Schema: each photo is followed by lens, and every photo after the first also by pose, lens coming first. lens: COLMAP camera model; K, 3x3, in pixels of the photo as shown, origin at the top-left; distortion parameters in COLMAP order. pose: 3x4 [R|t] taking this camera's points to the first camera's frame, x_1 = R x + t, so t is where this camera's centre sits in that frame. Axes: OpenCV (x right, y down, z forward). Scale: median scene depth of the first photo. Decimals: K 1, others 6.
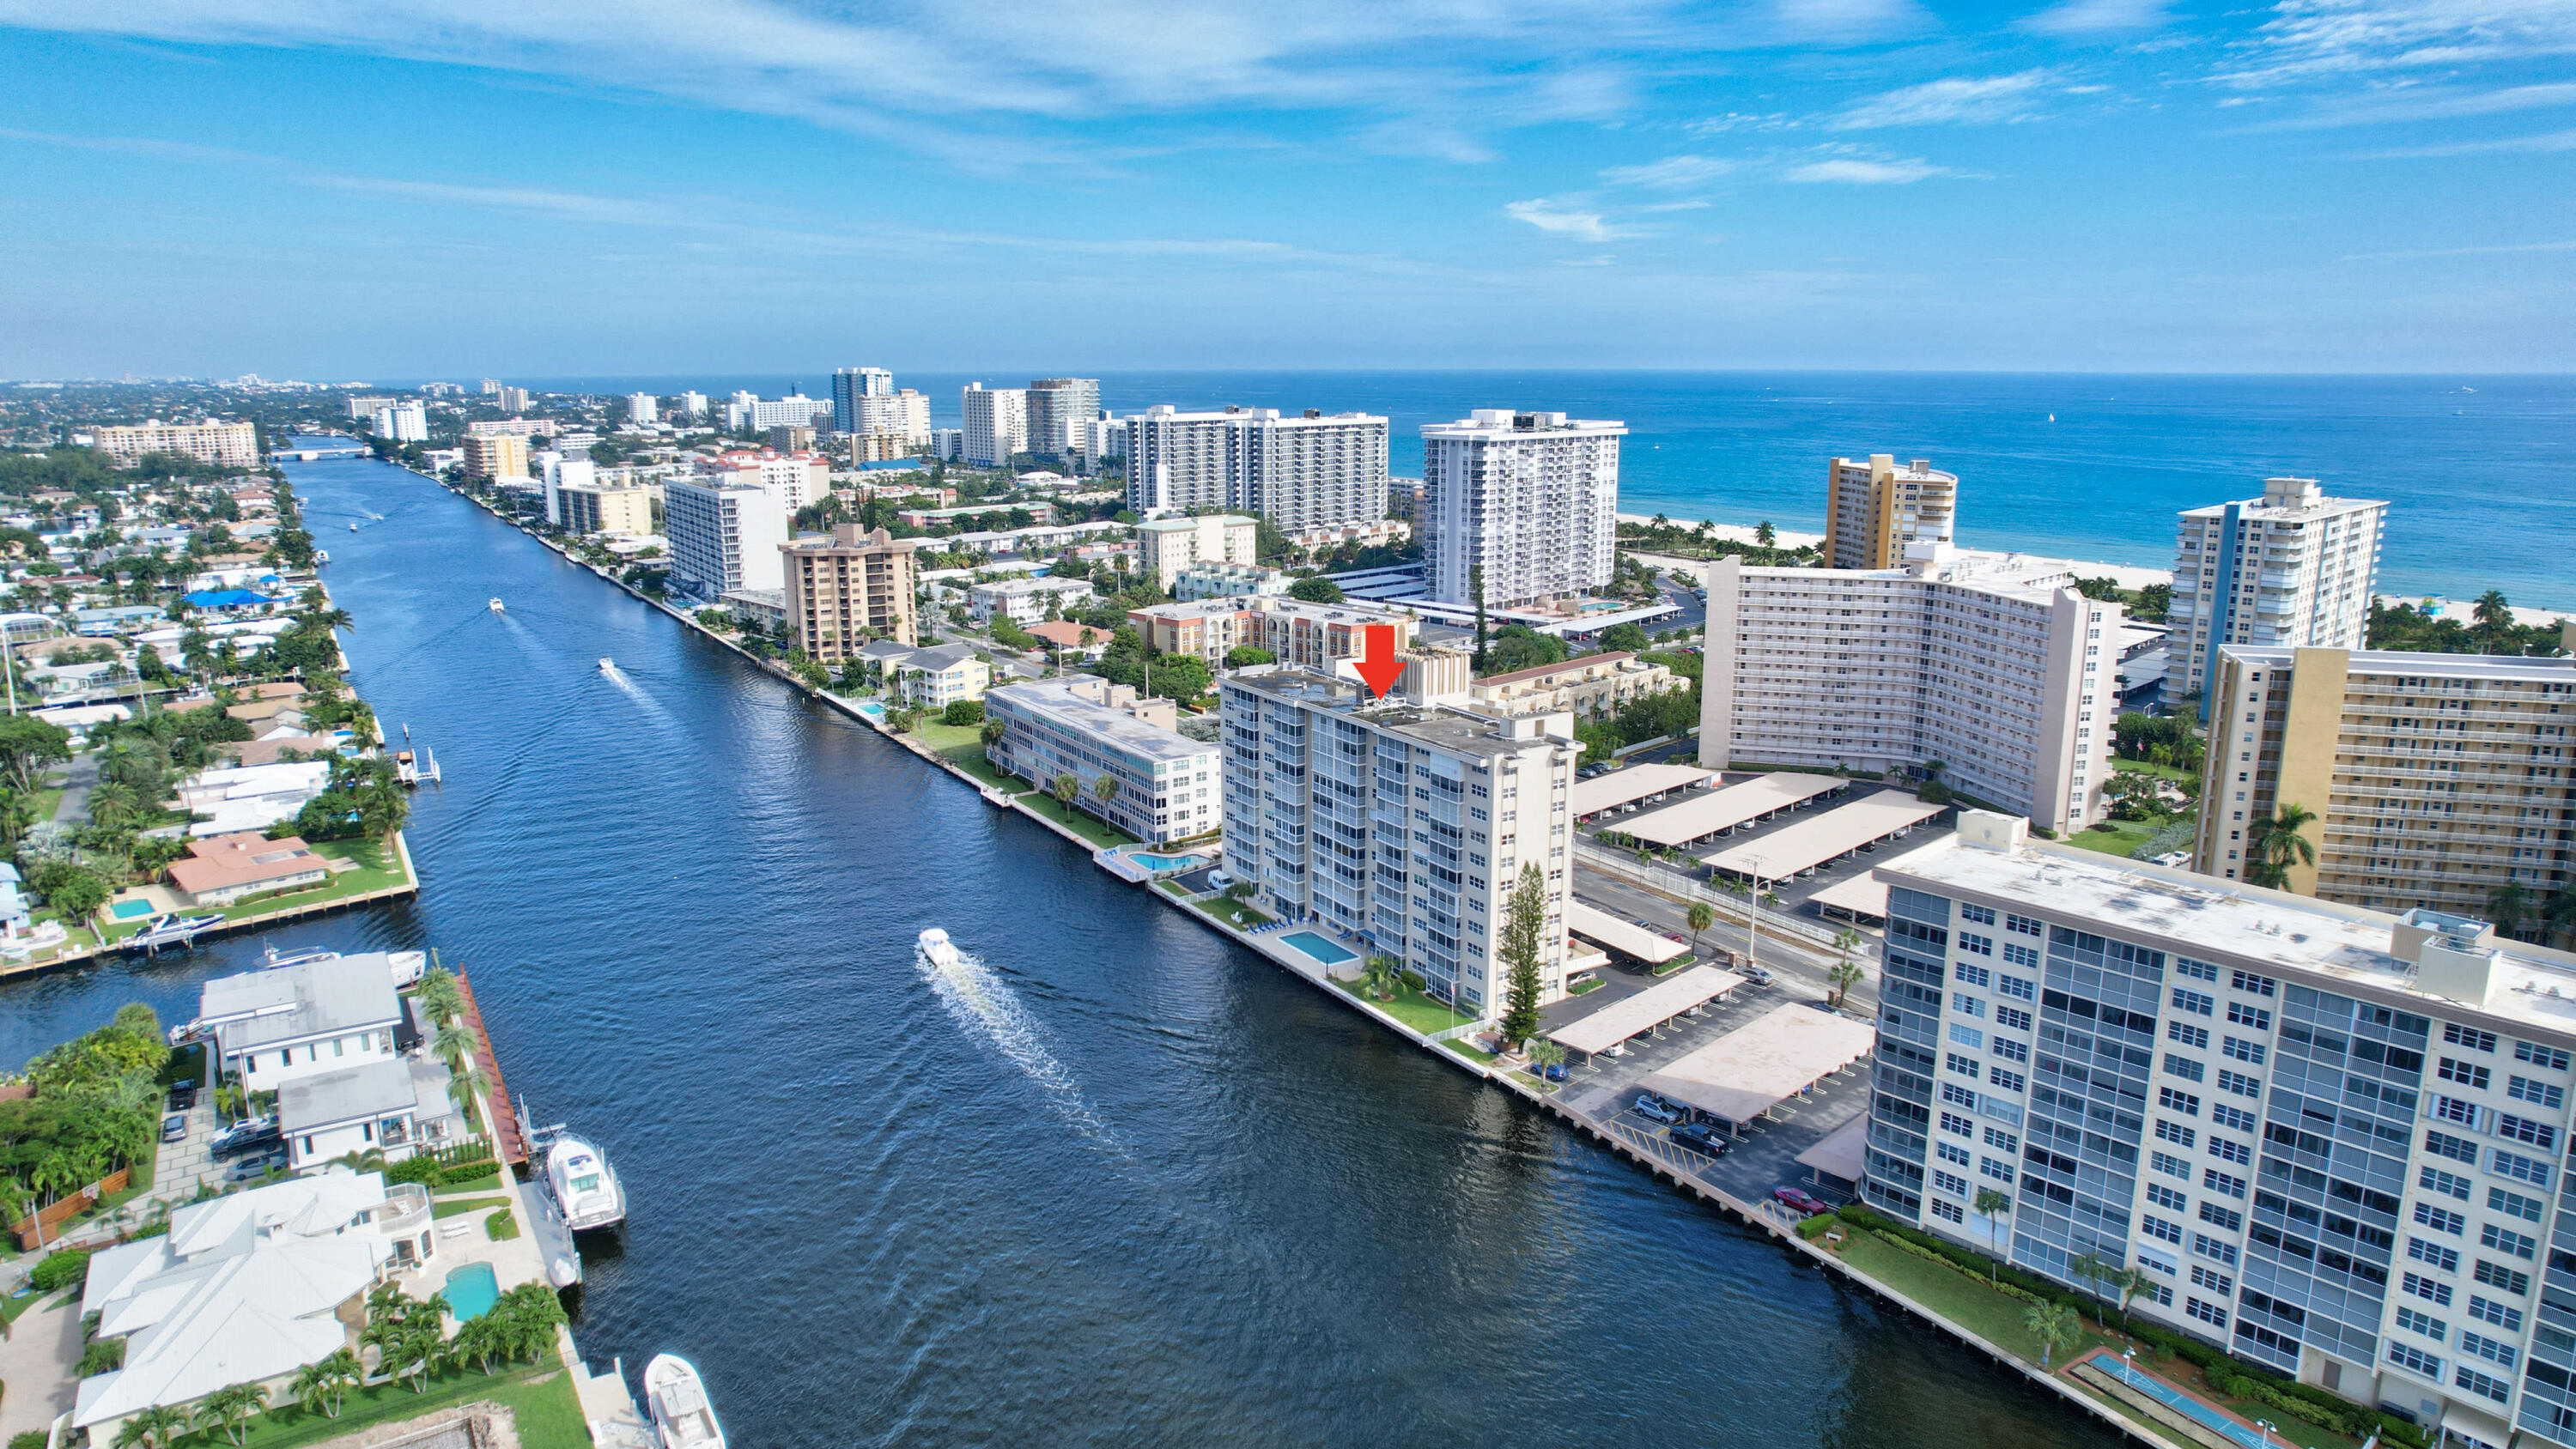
lens RADIAL K [[1640.6, 0, 1287.9], [0, 1640.6, 728.4], [0, 0, 1]] dist [0.004468, 0.005919]
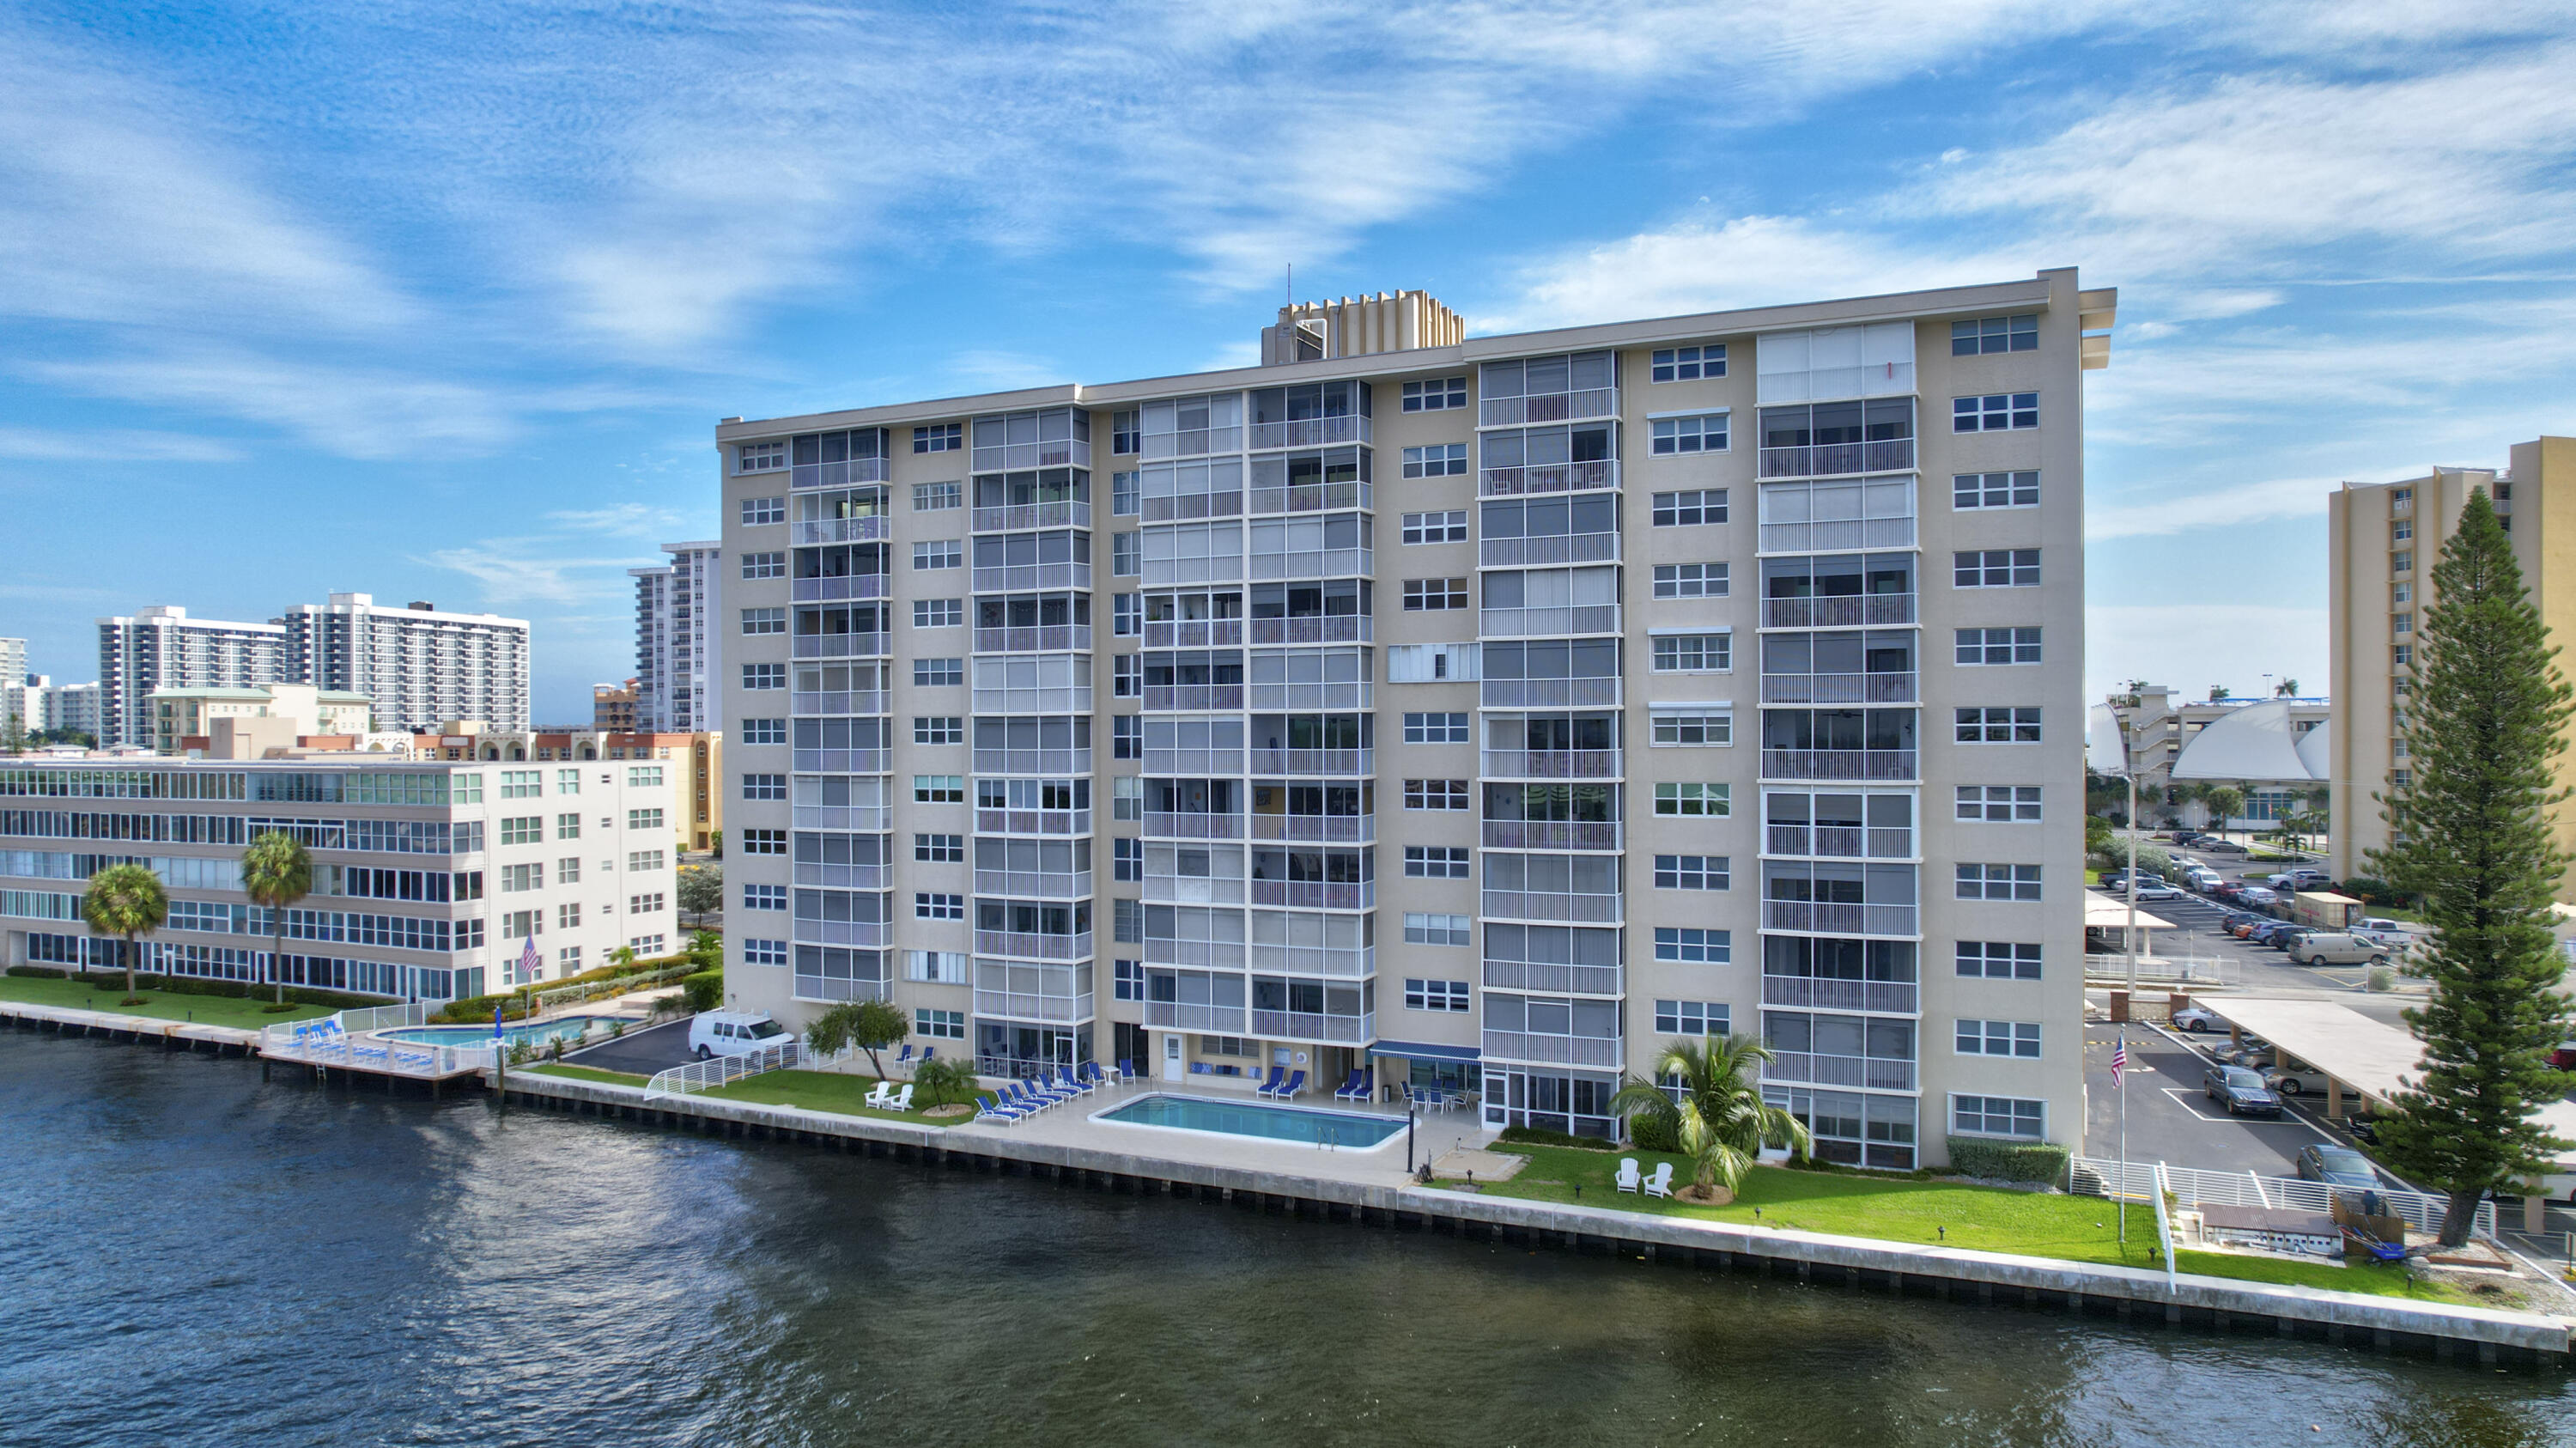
lens RADIAL K [[1641.1, 0, 1284.3], [0, 1641.1, 717.5], [0, 0, 1]] dist [0.004468, 0.005919]
pose [[0.852314, -0.006624, 0.522989, -0.110682], [0.119604, 0.975893, -0.182558, 0.094907], [-0.509172, 0.218148, 0.832560, 0.582189]]
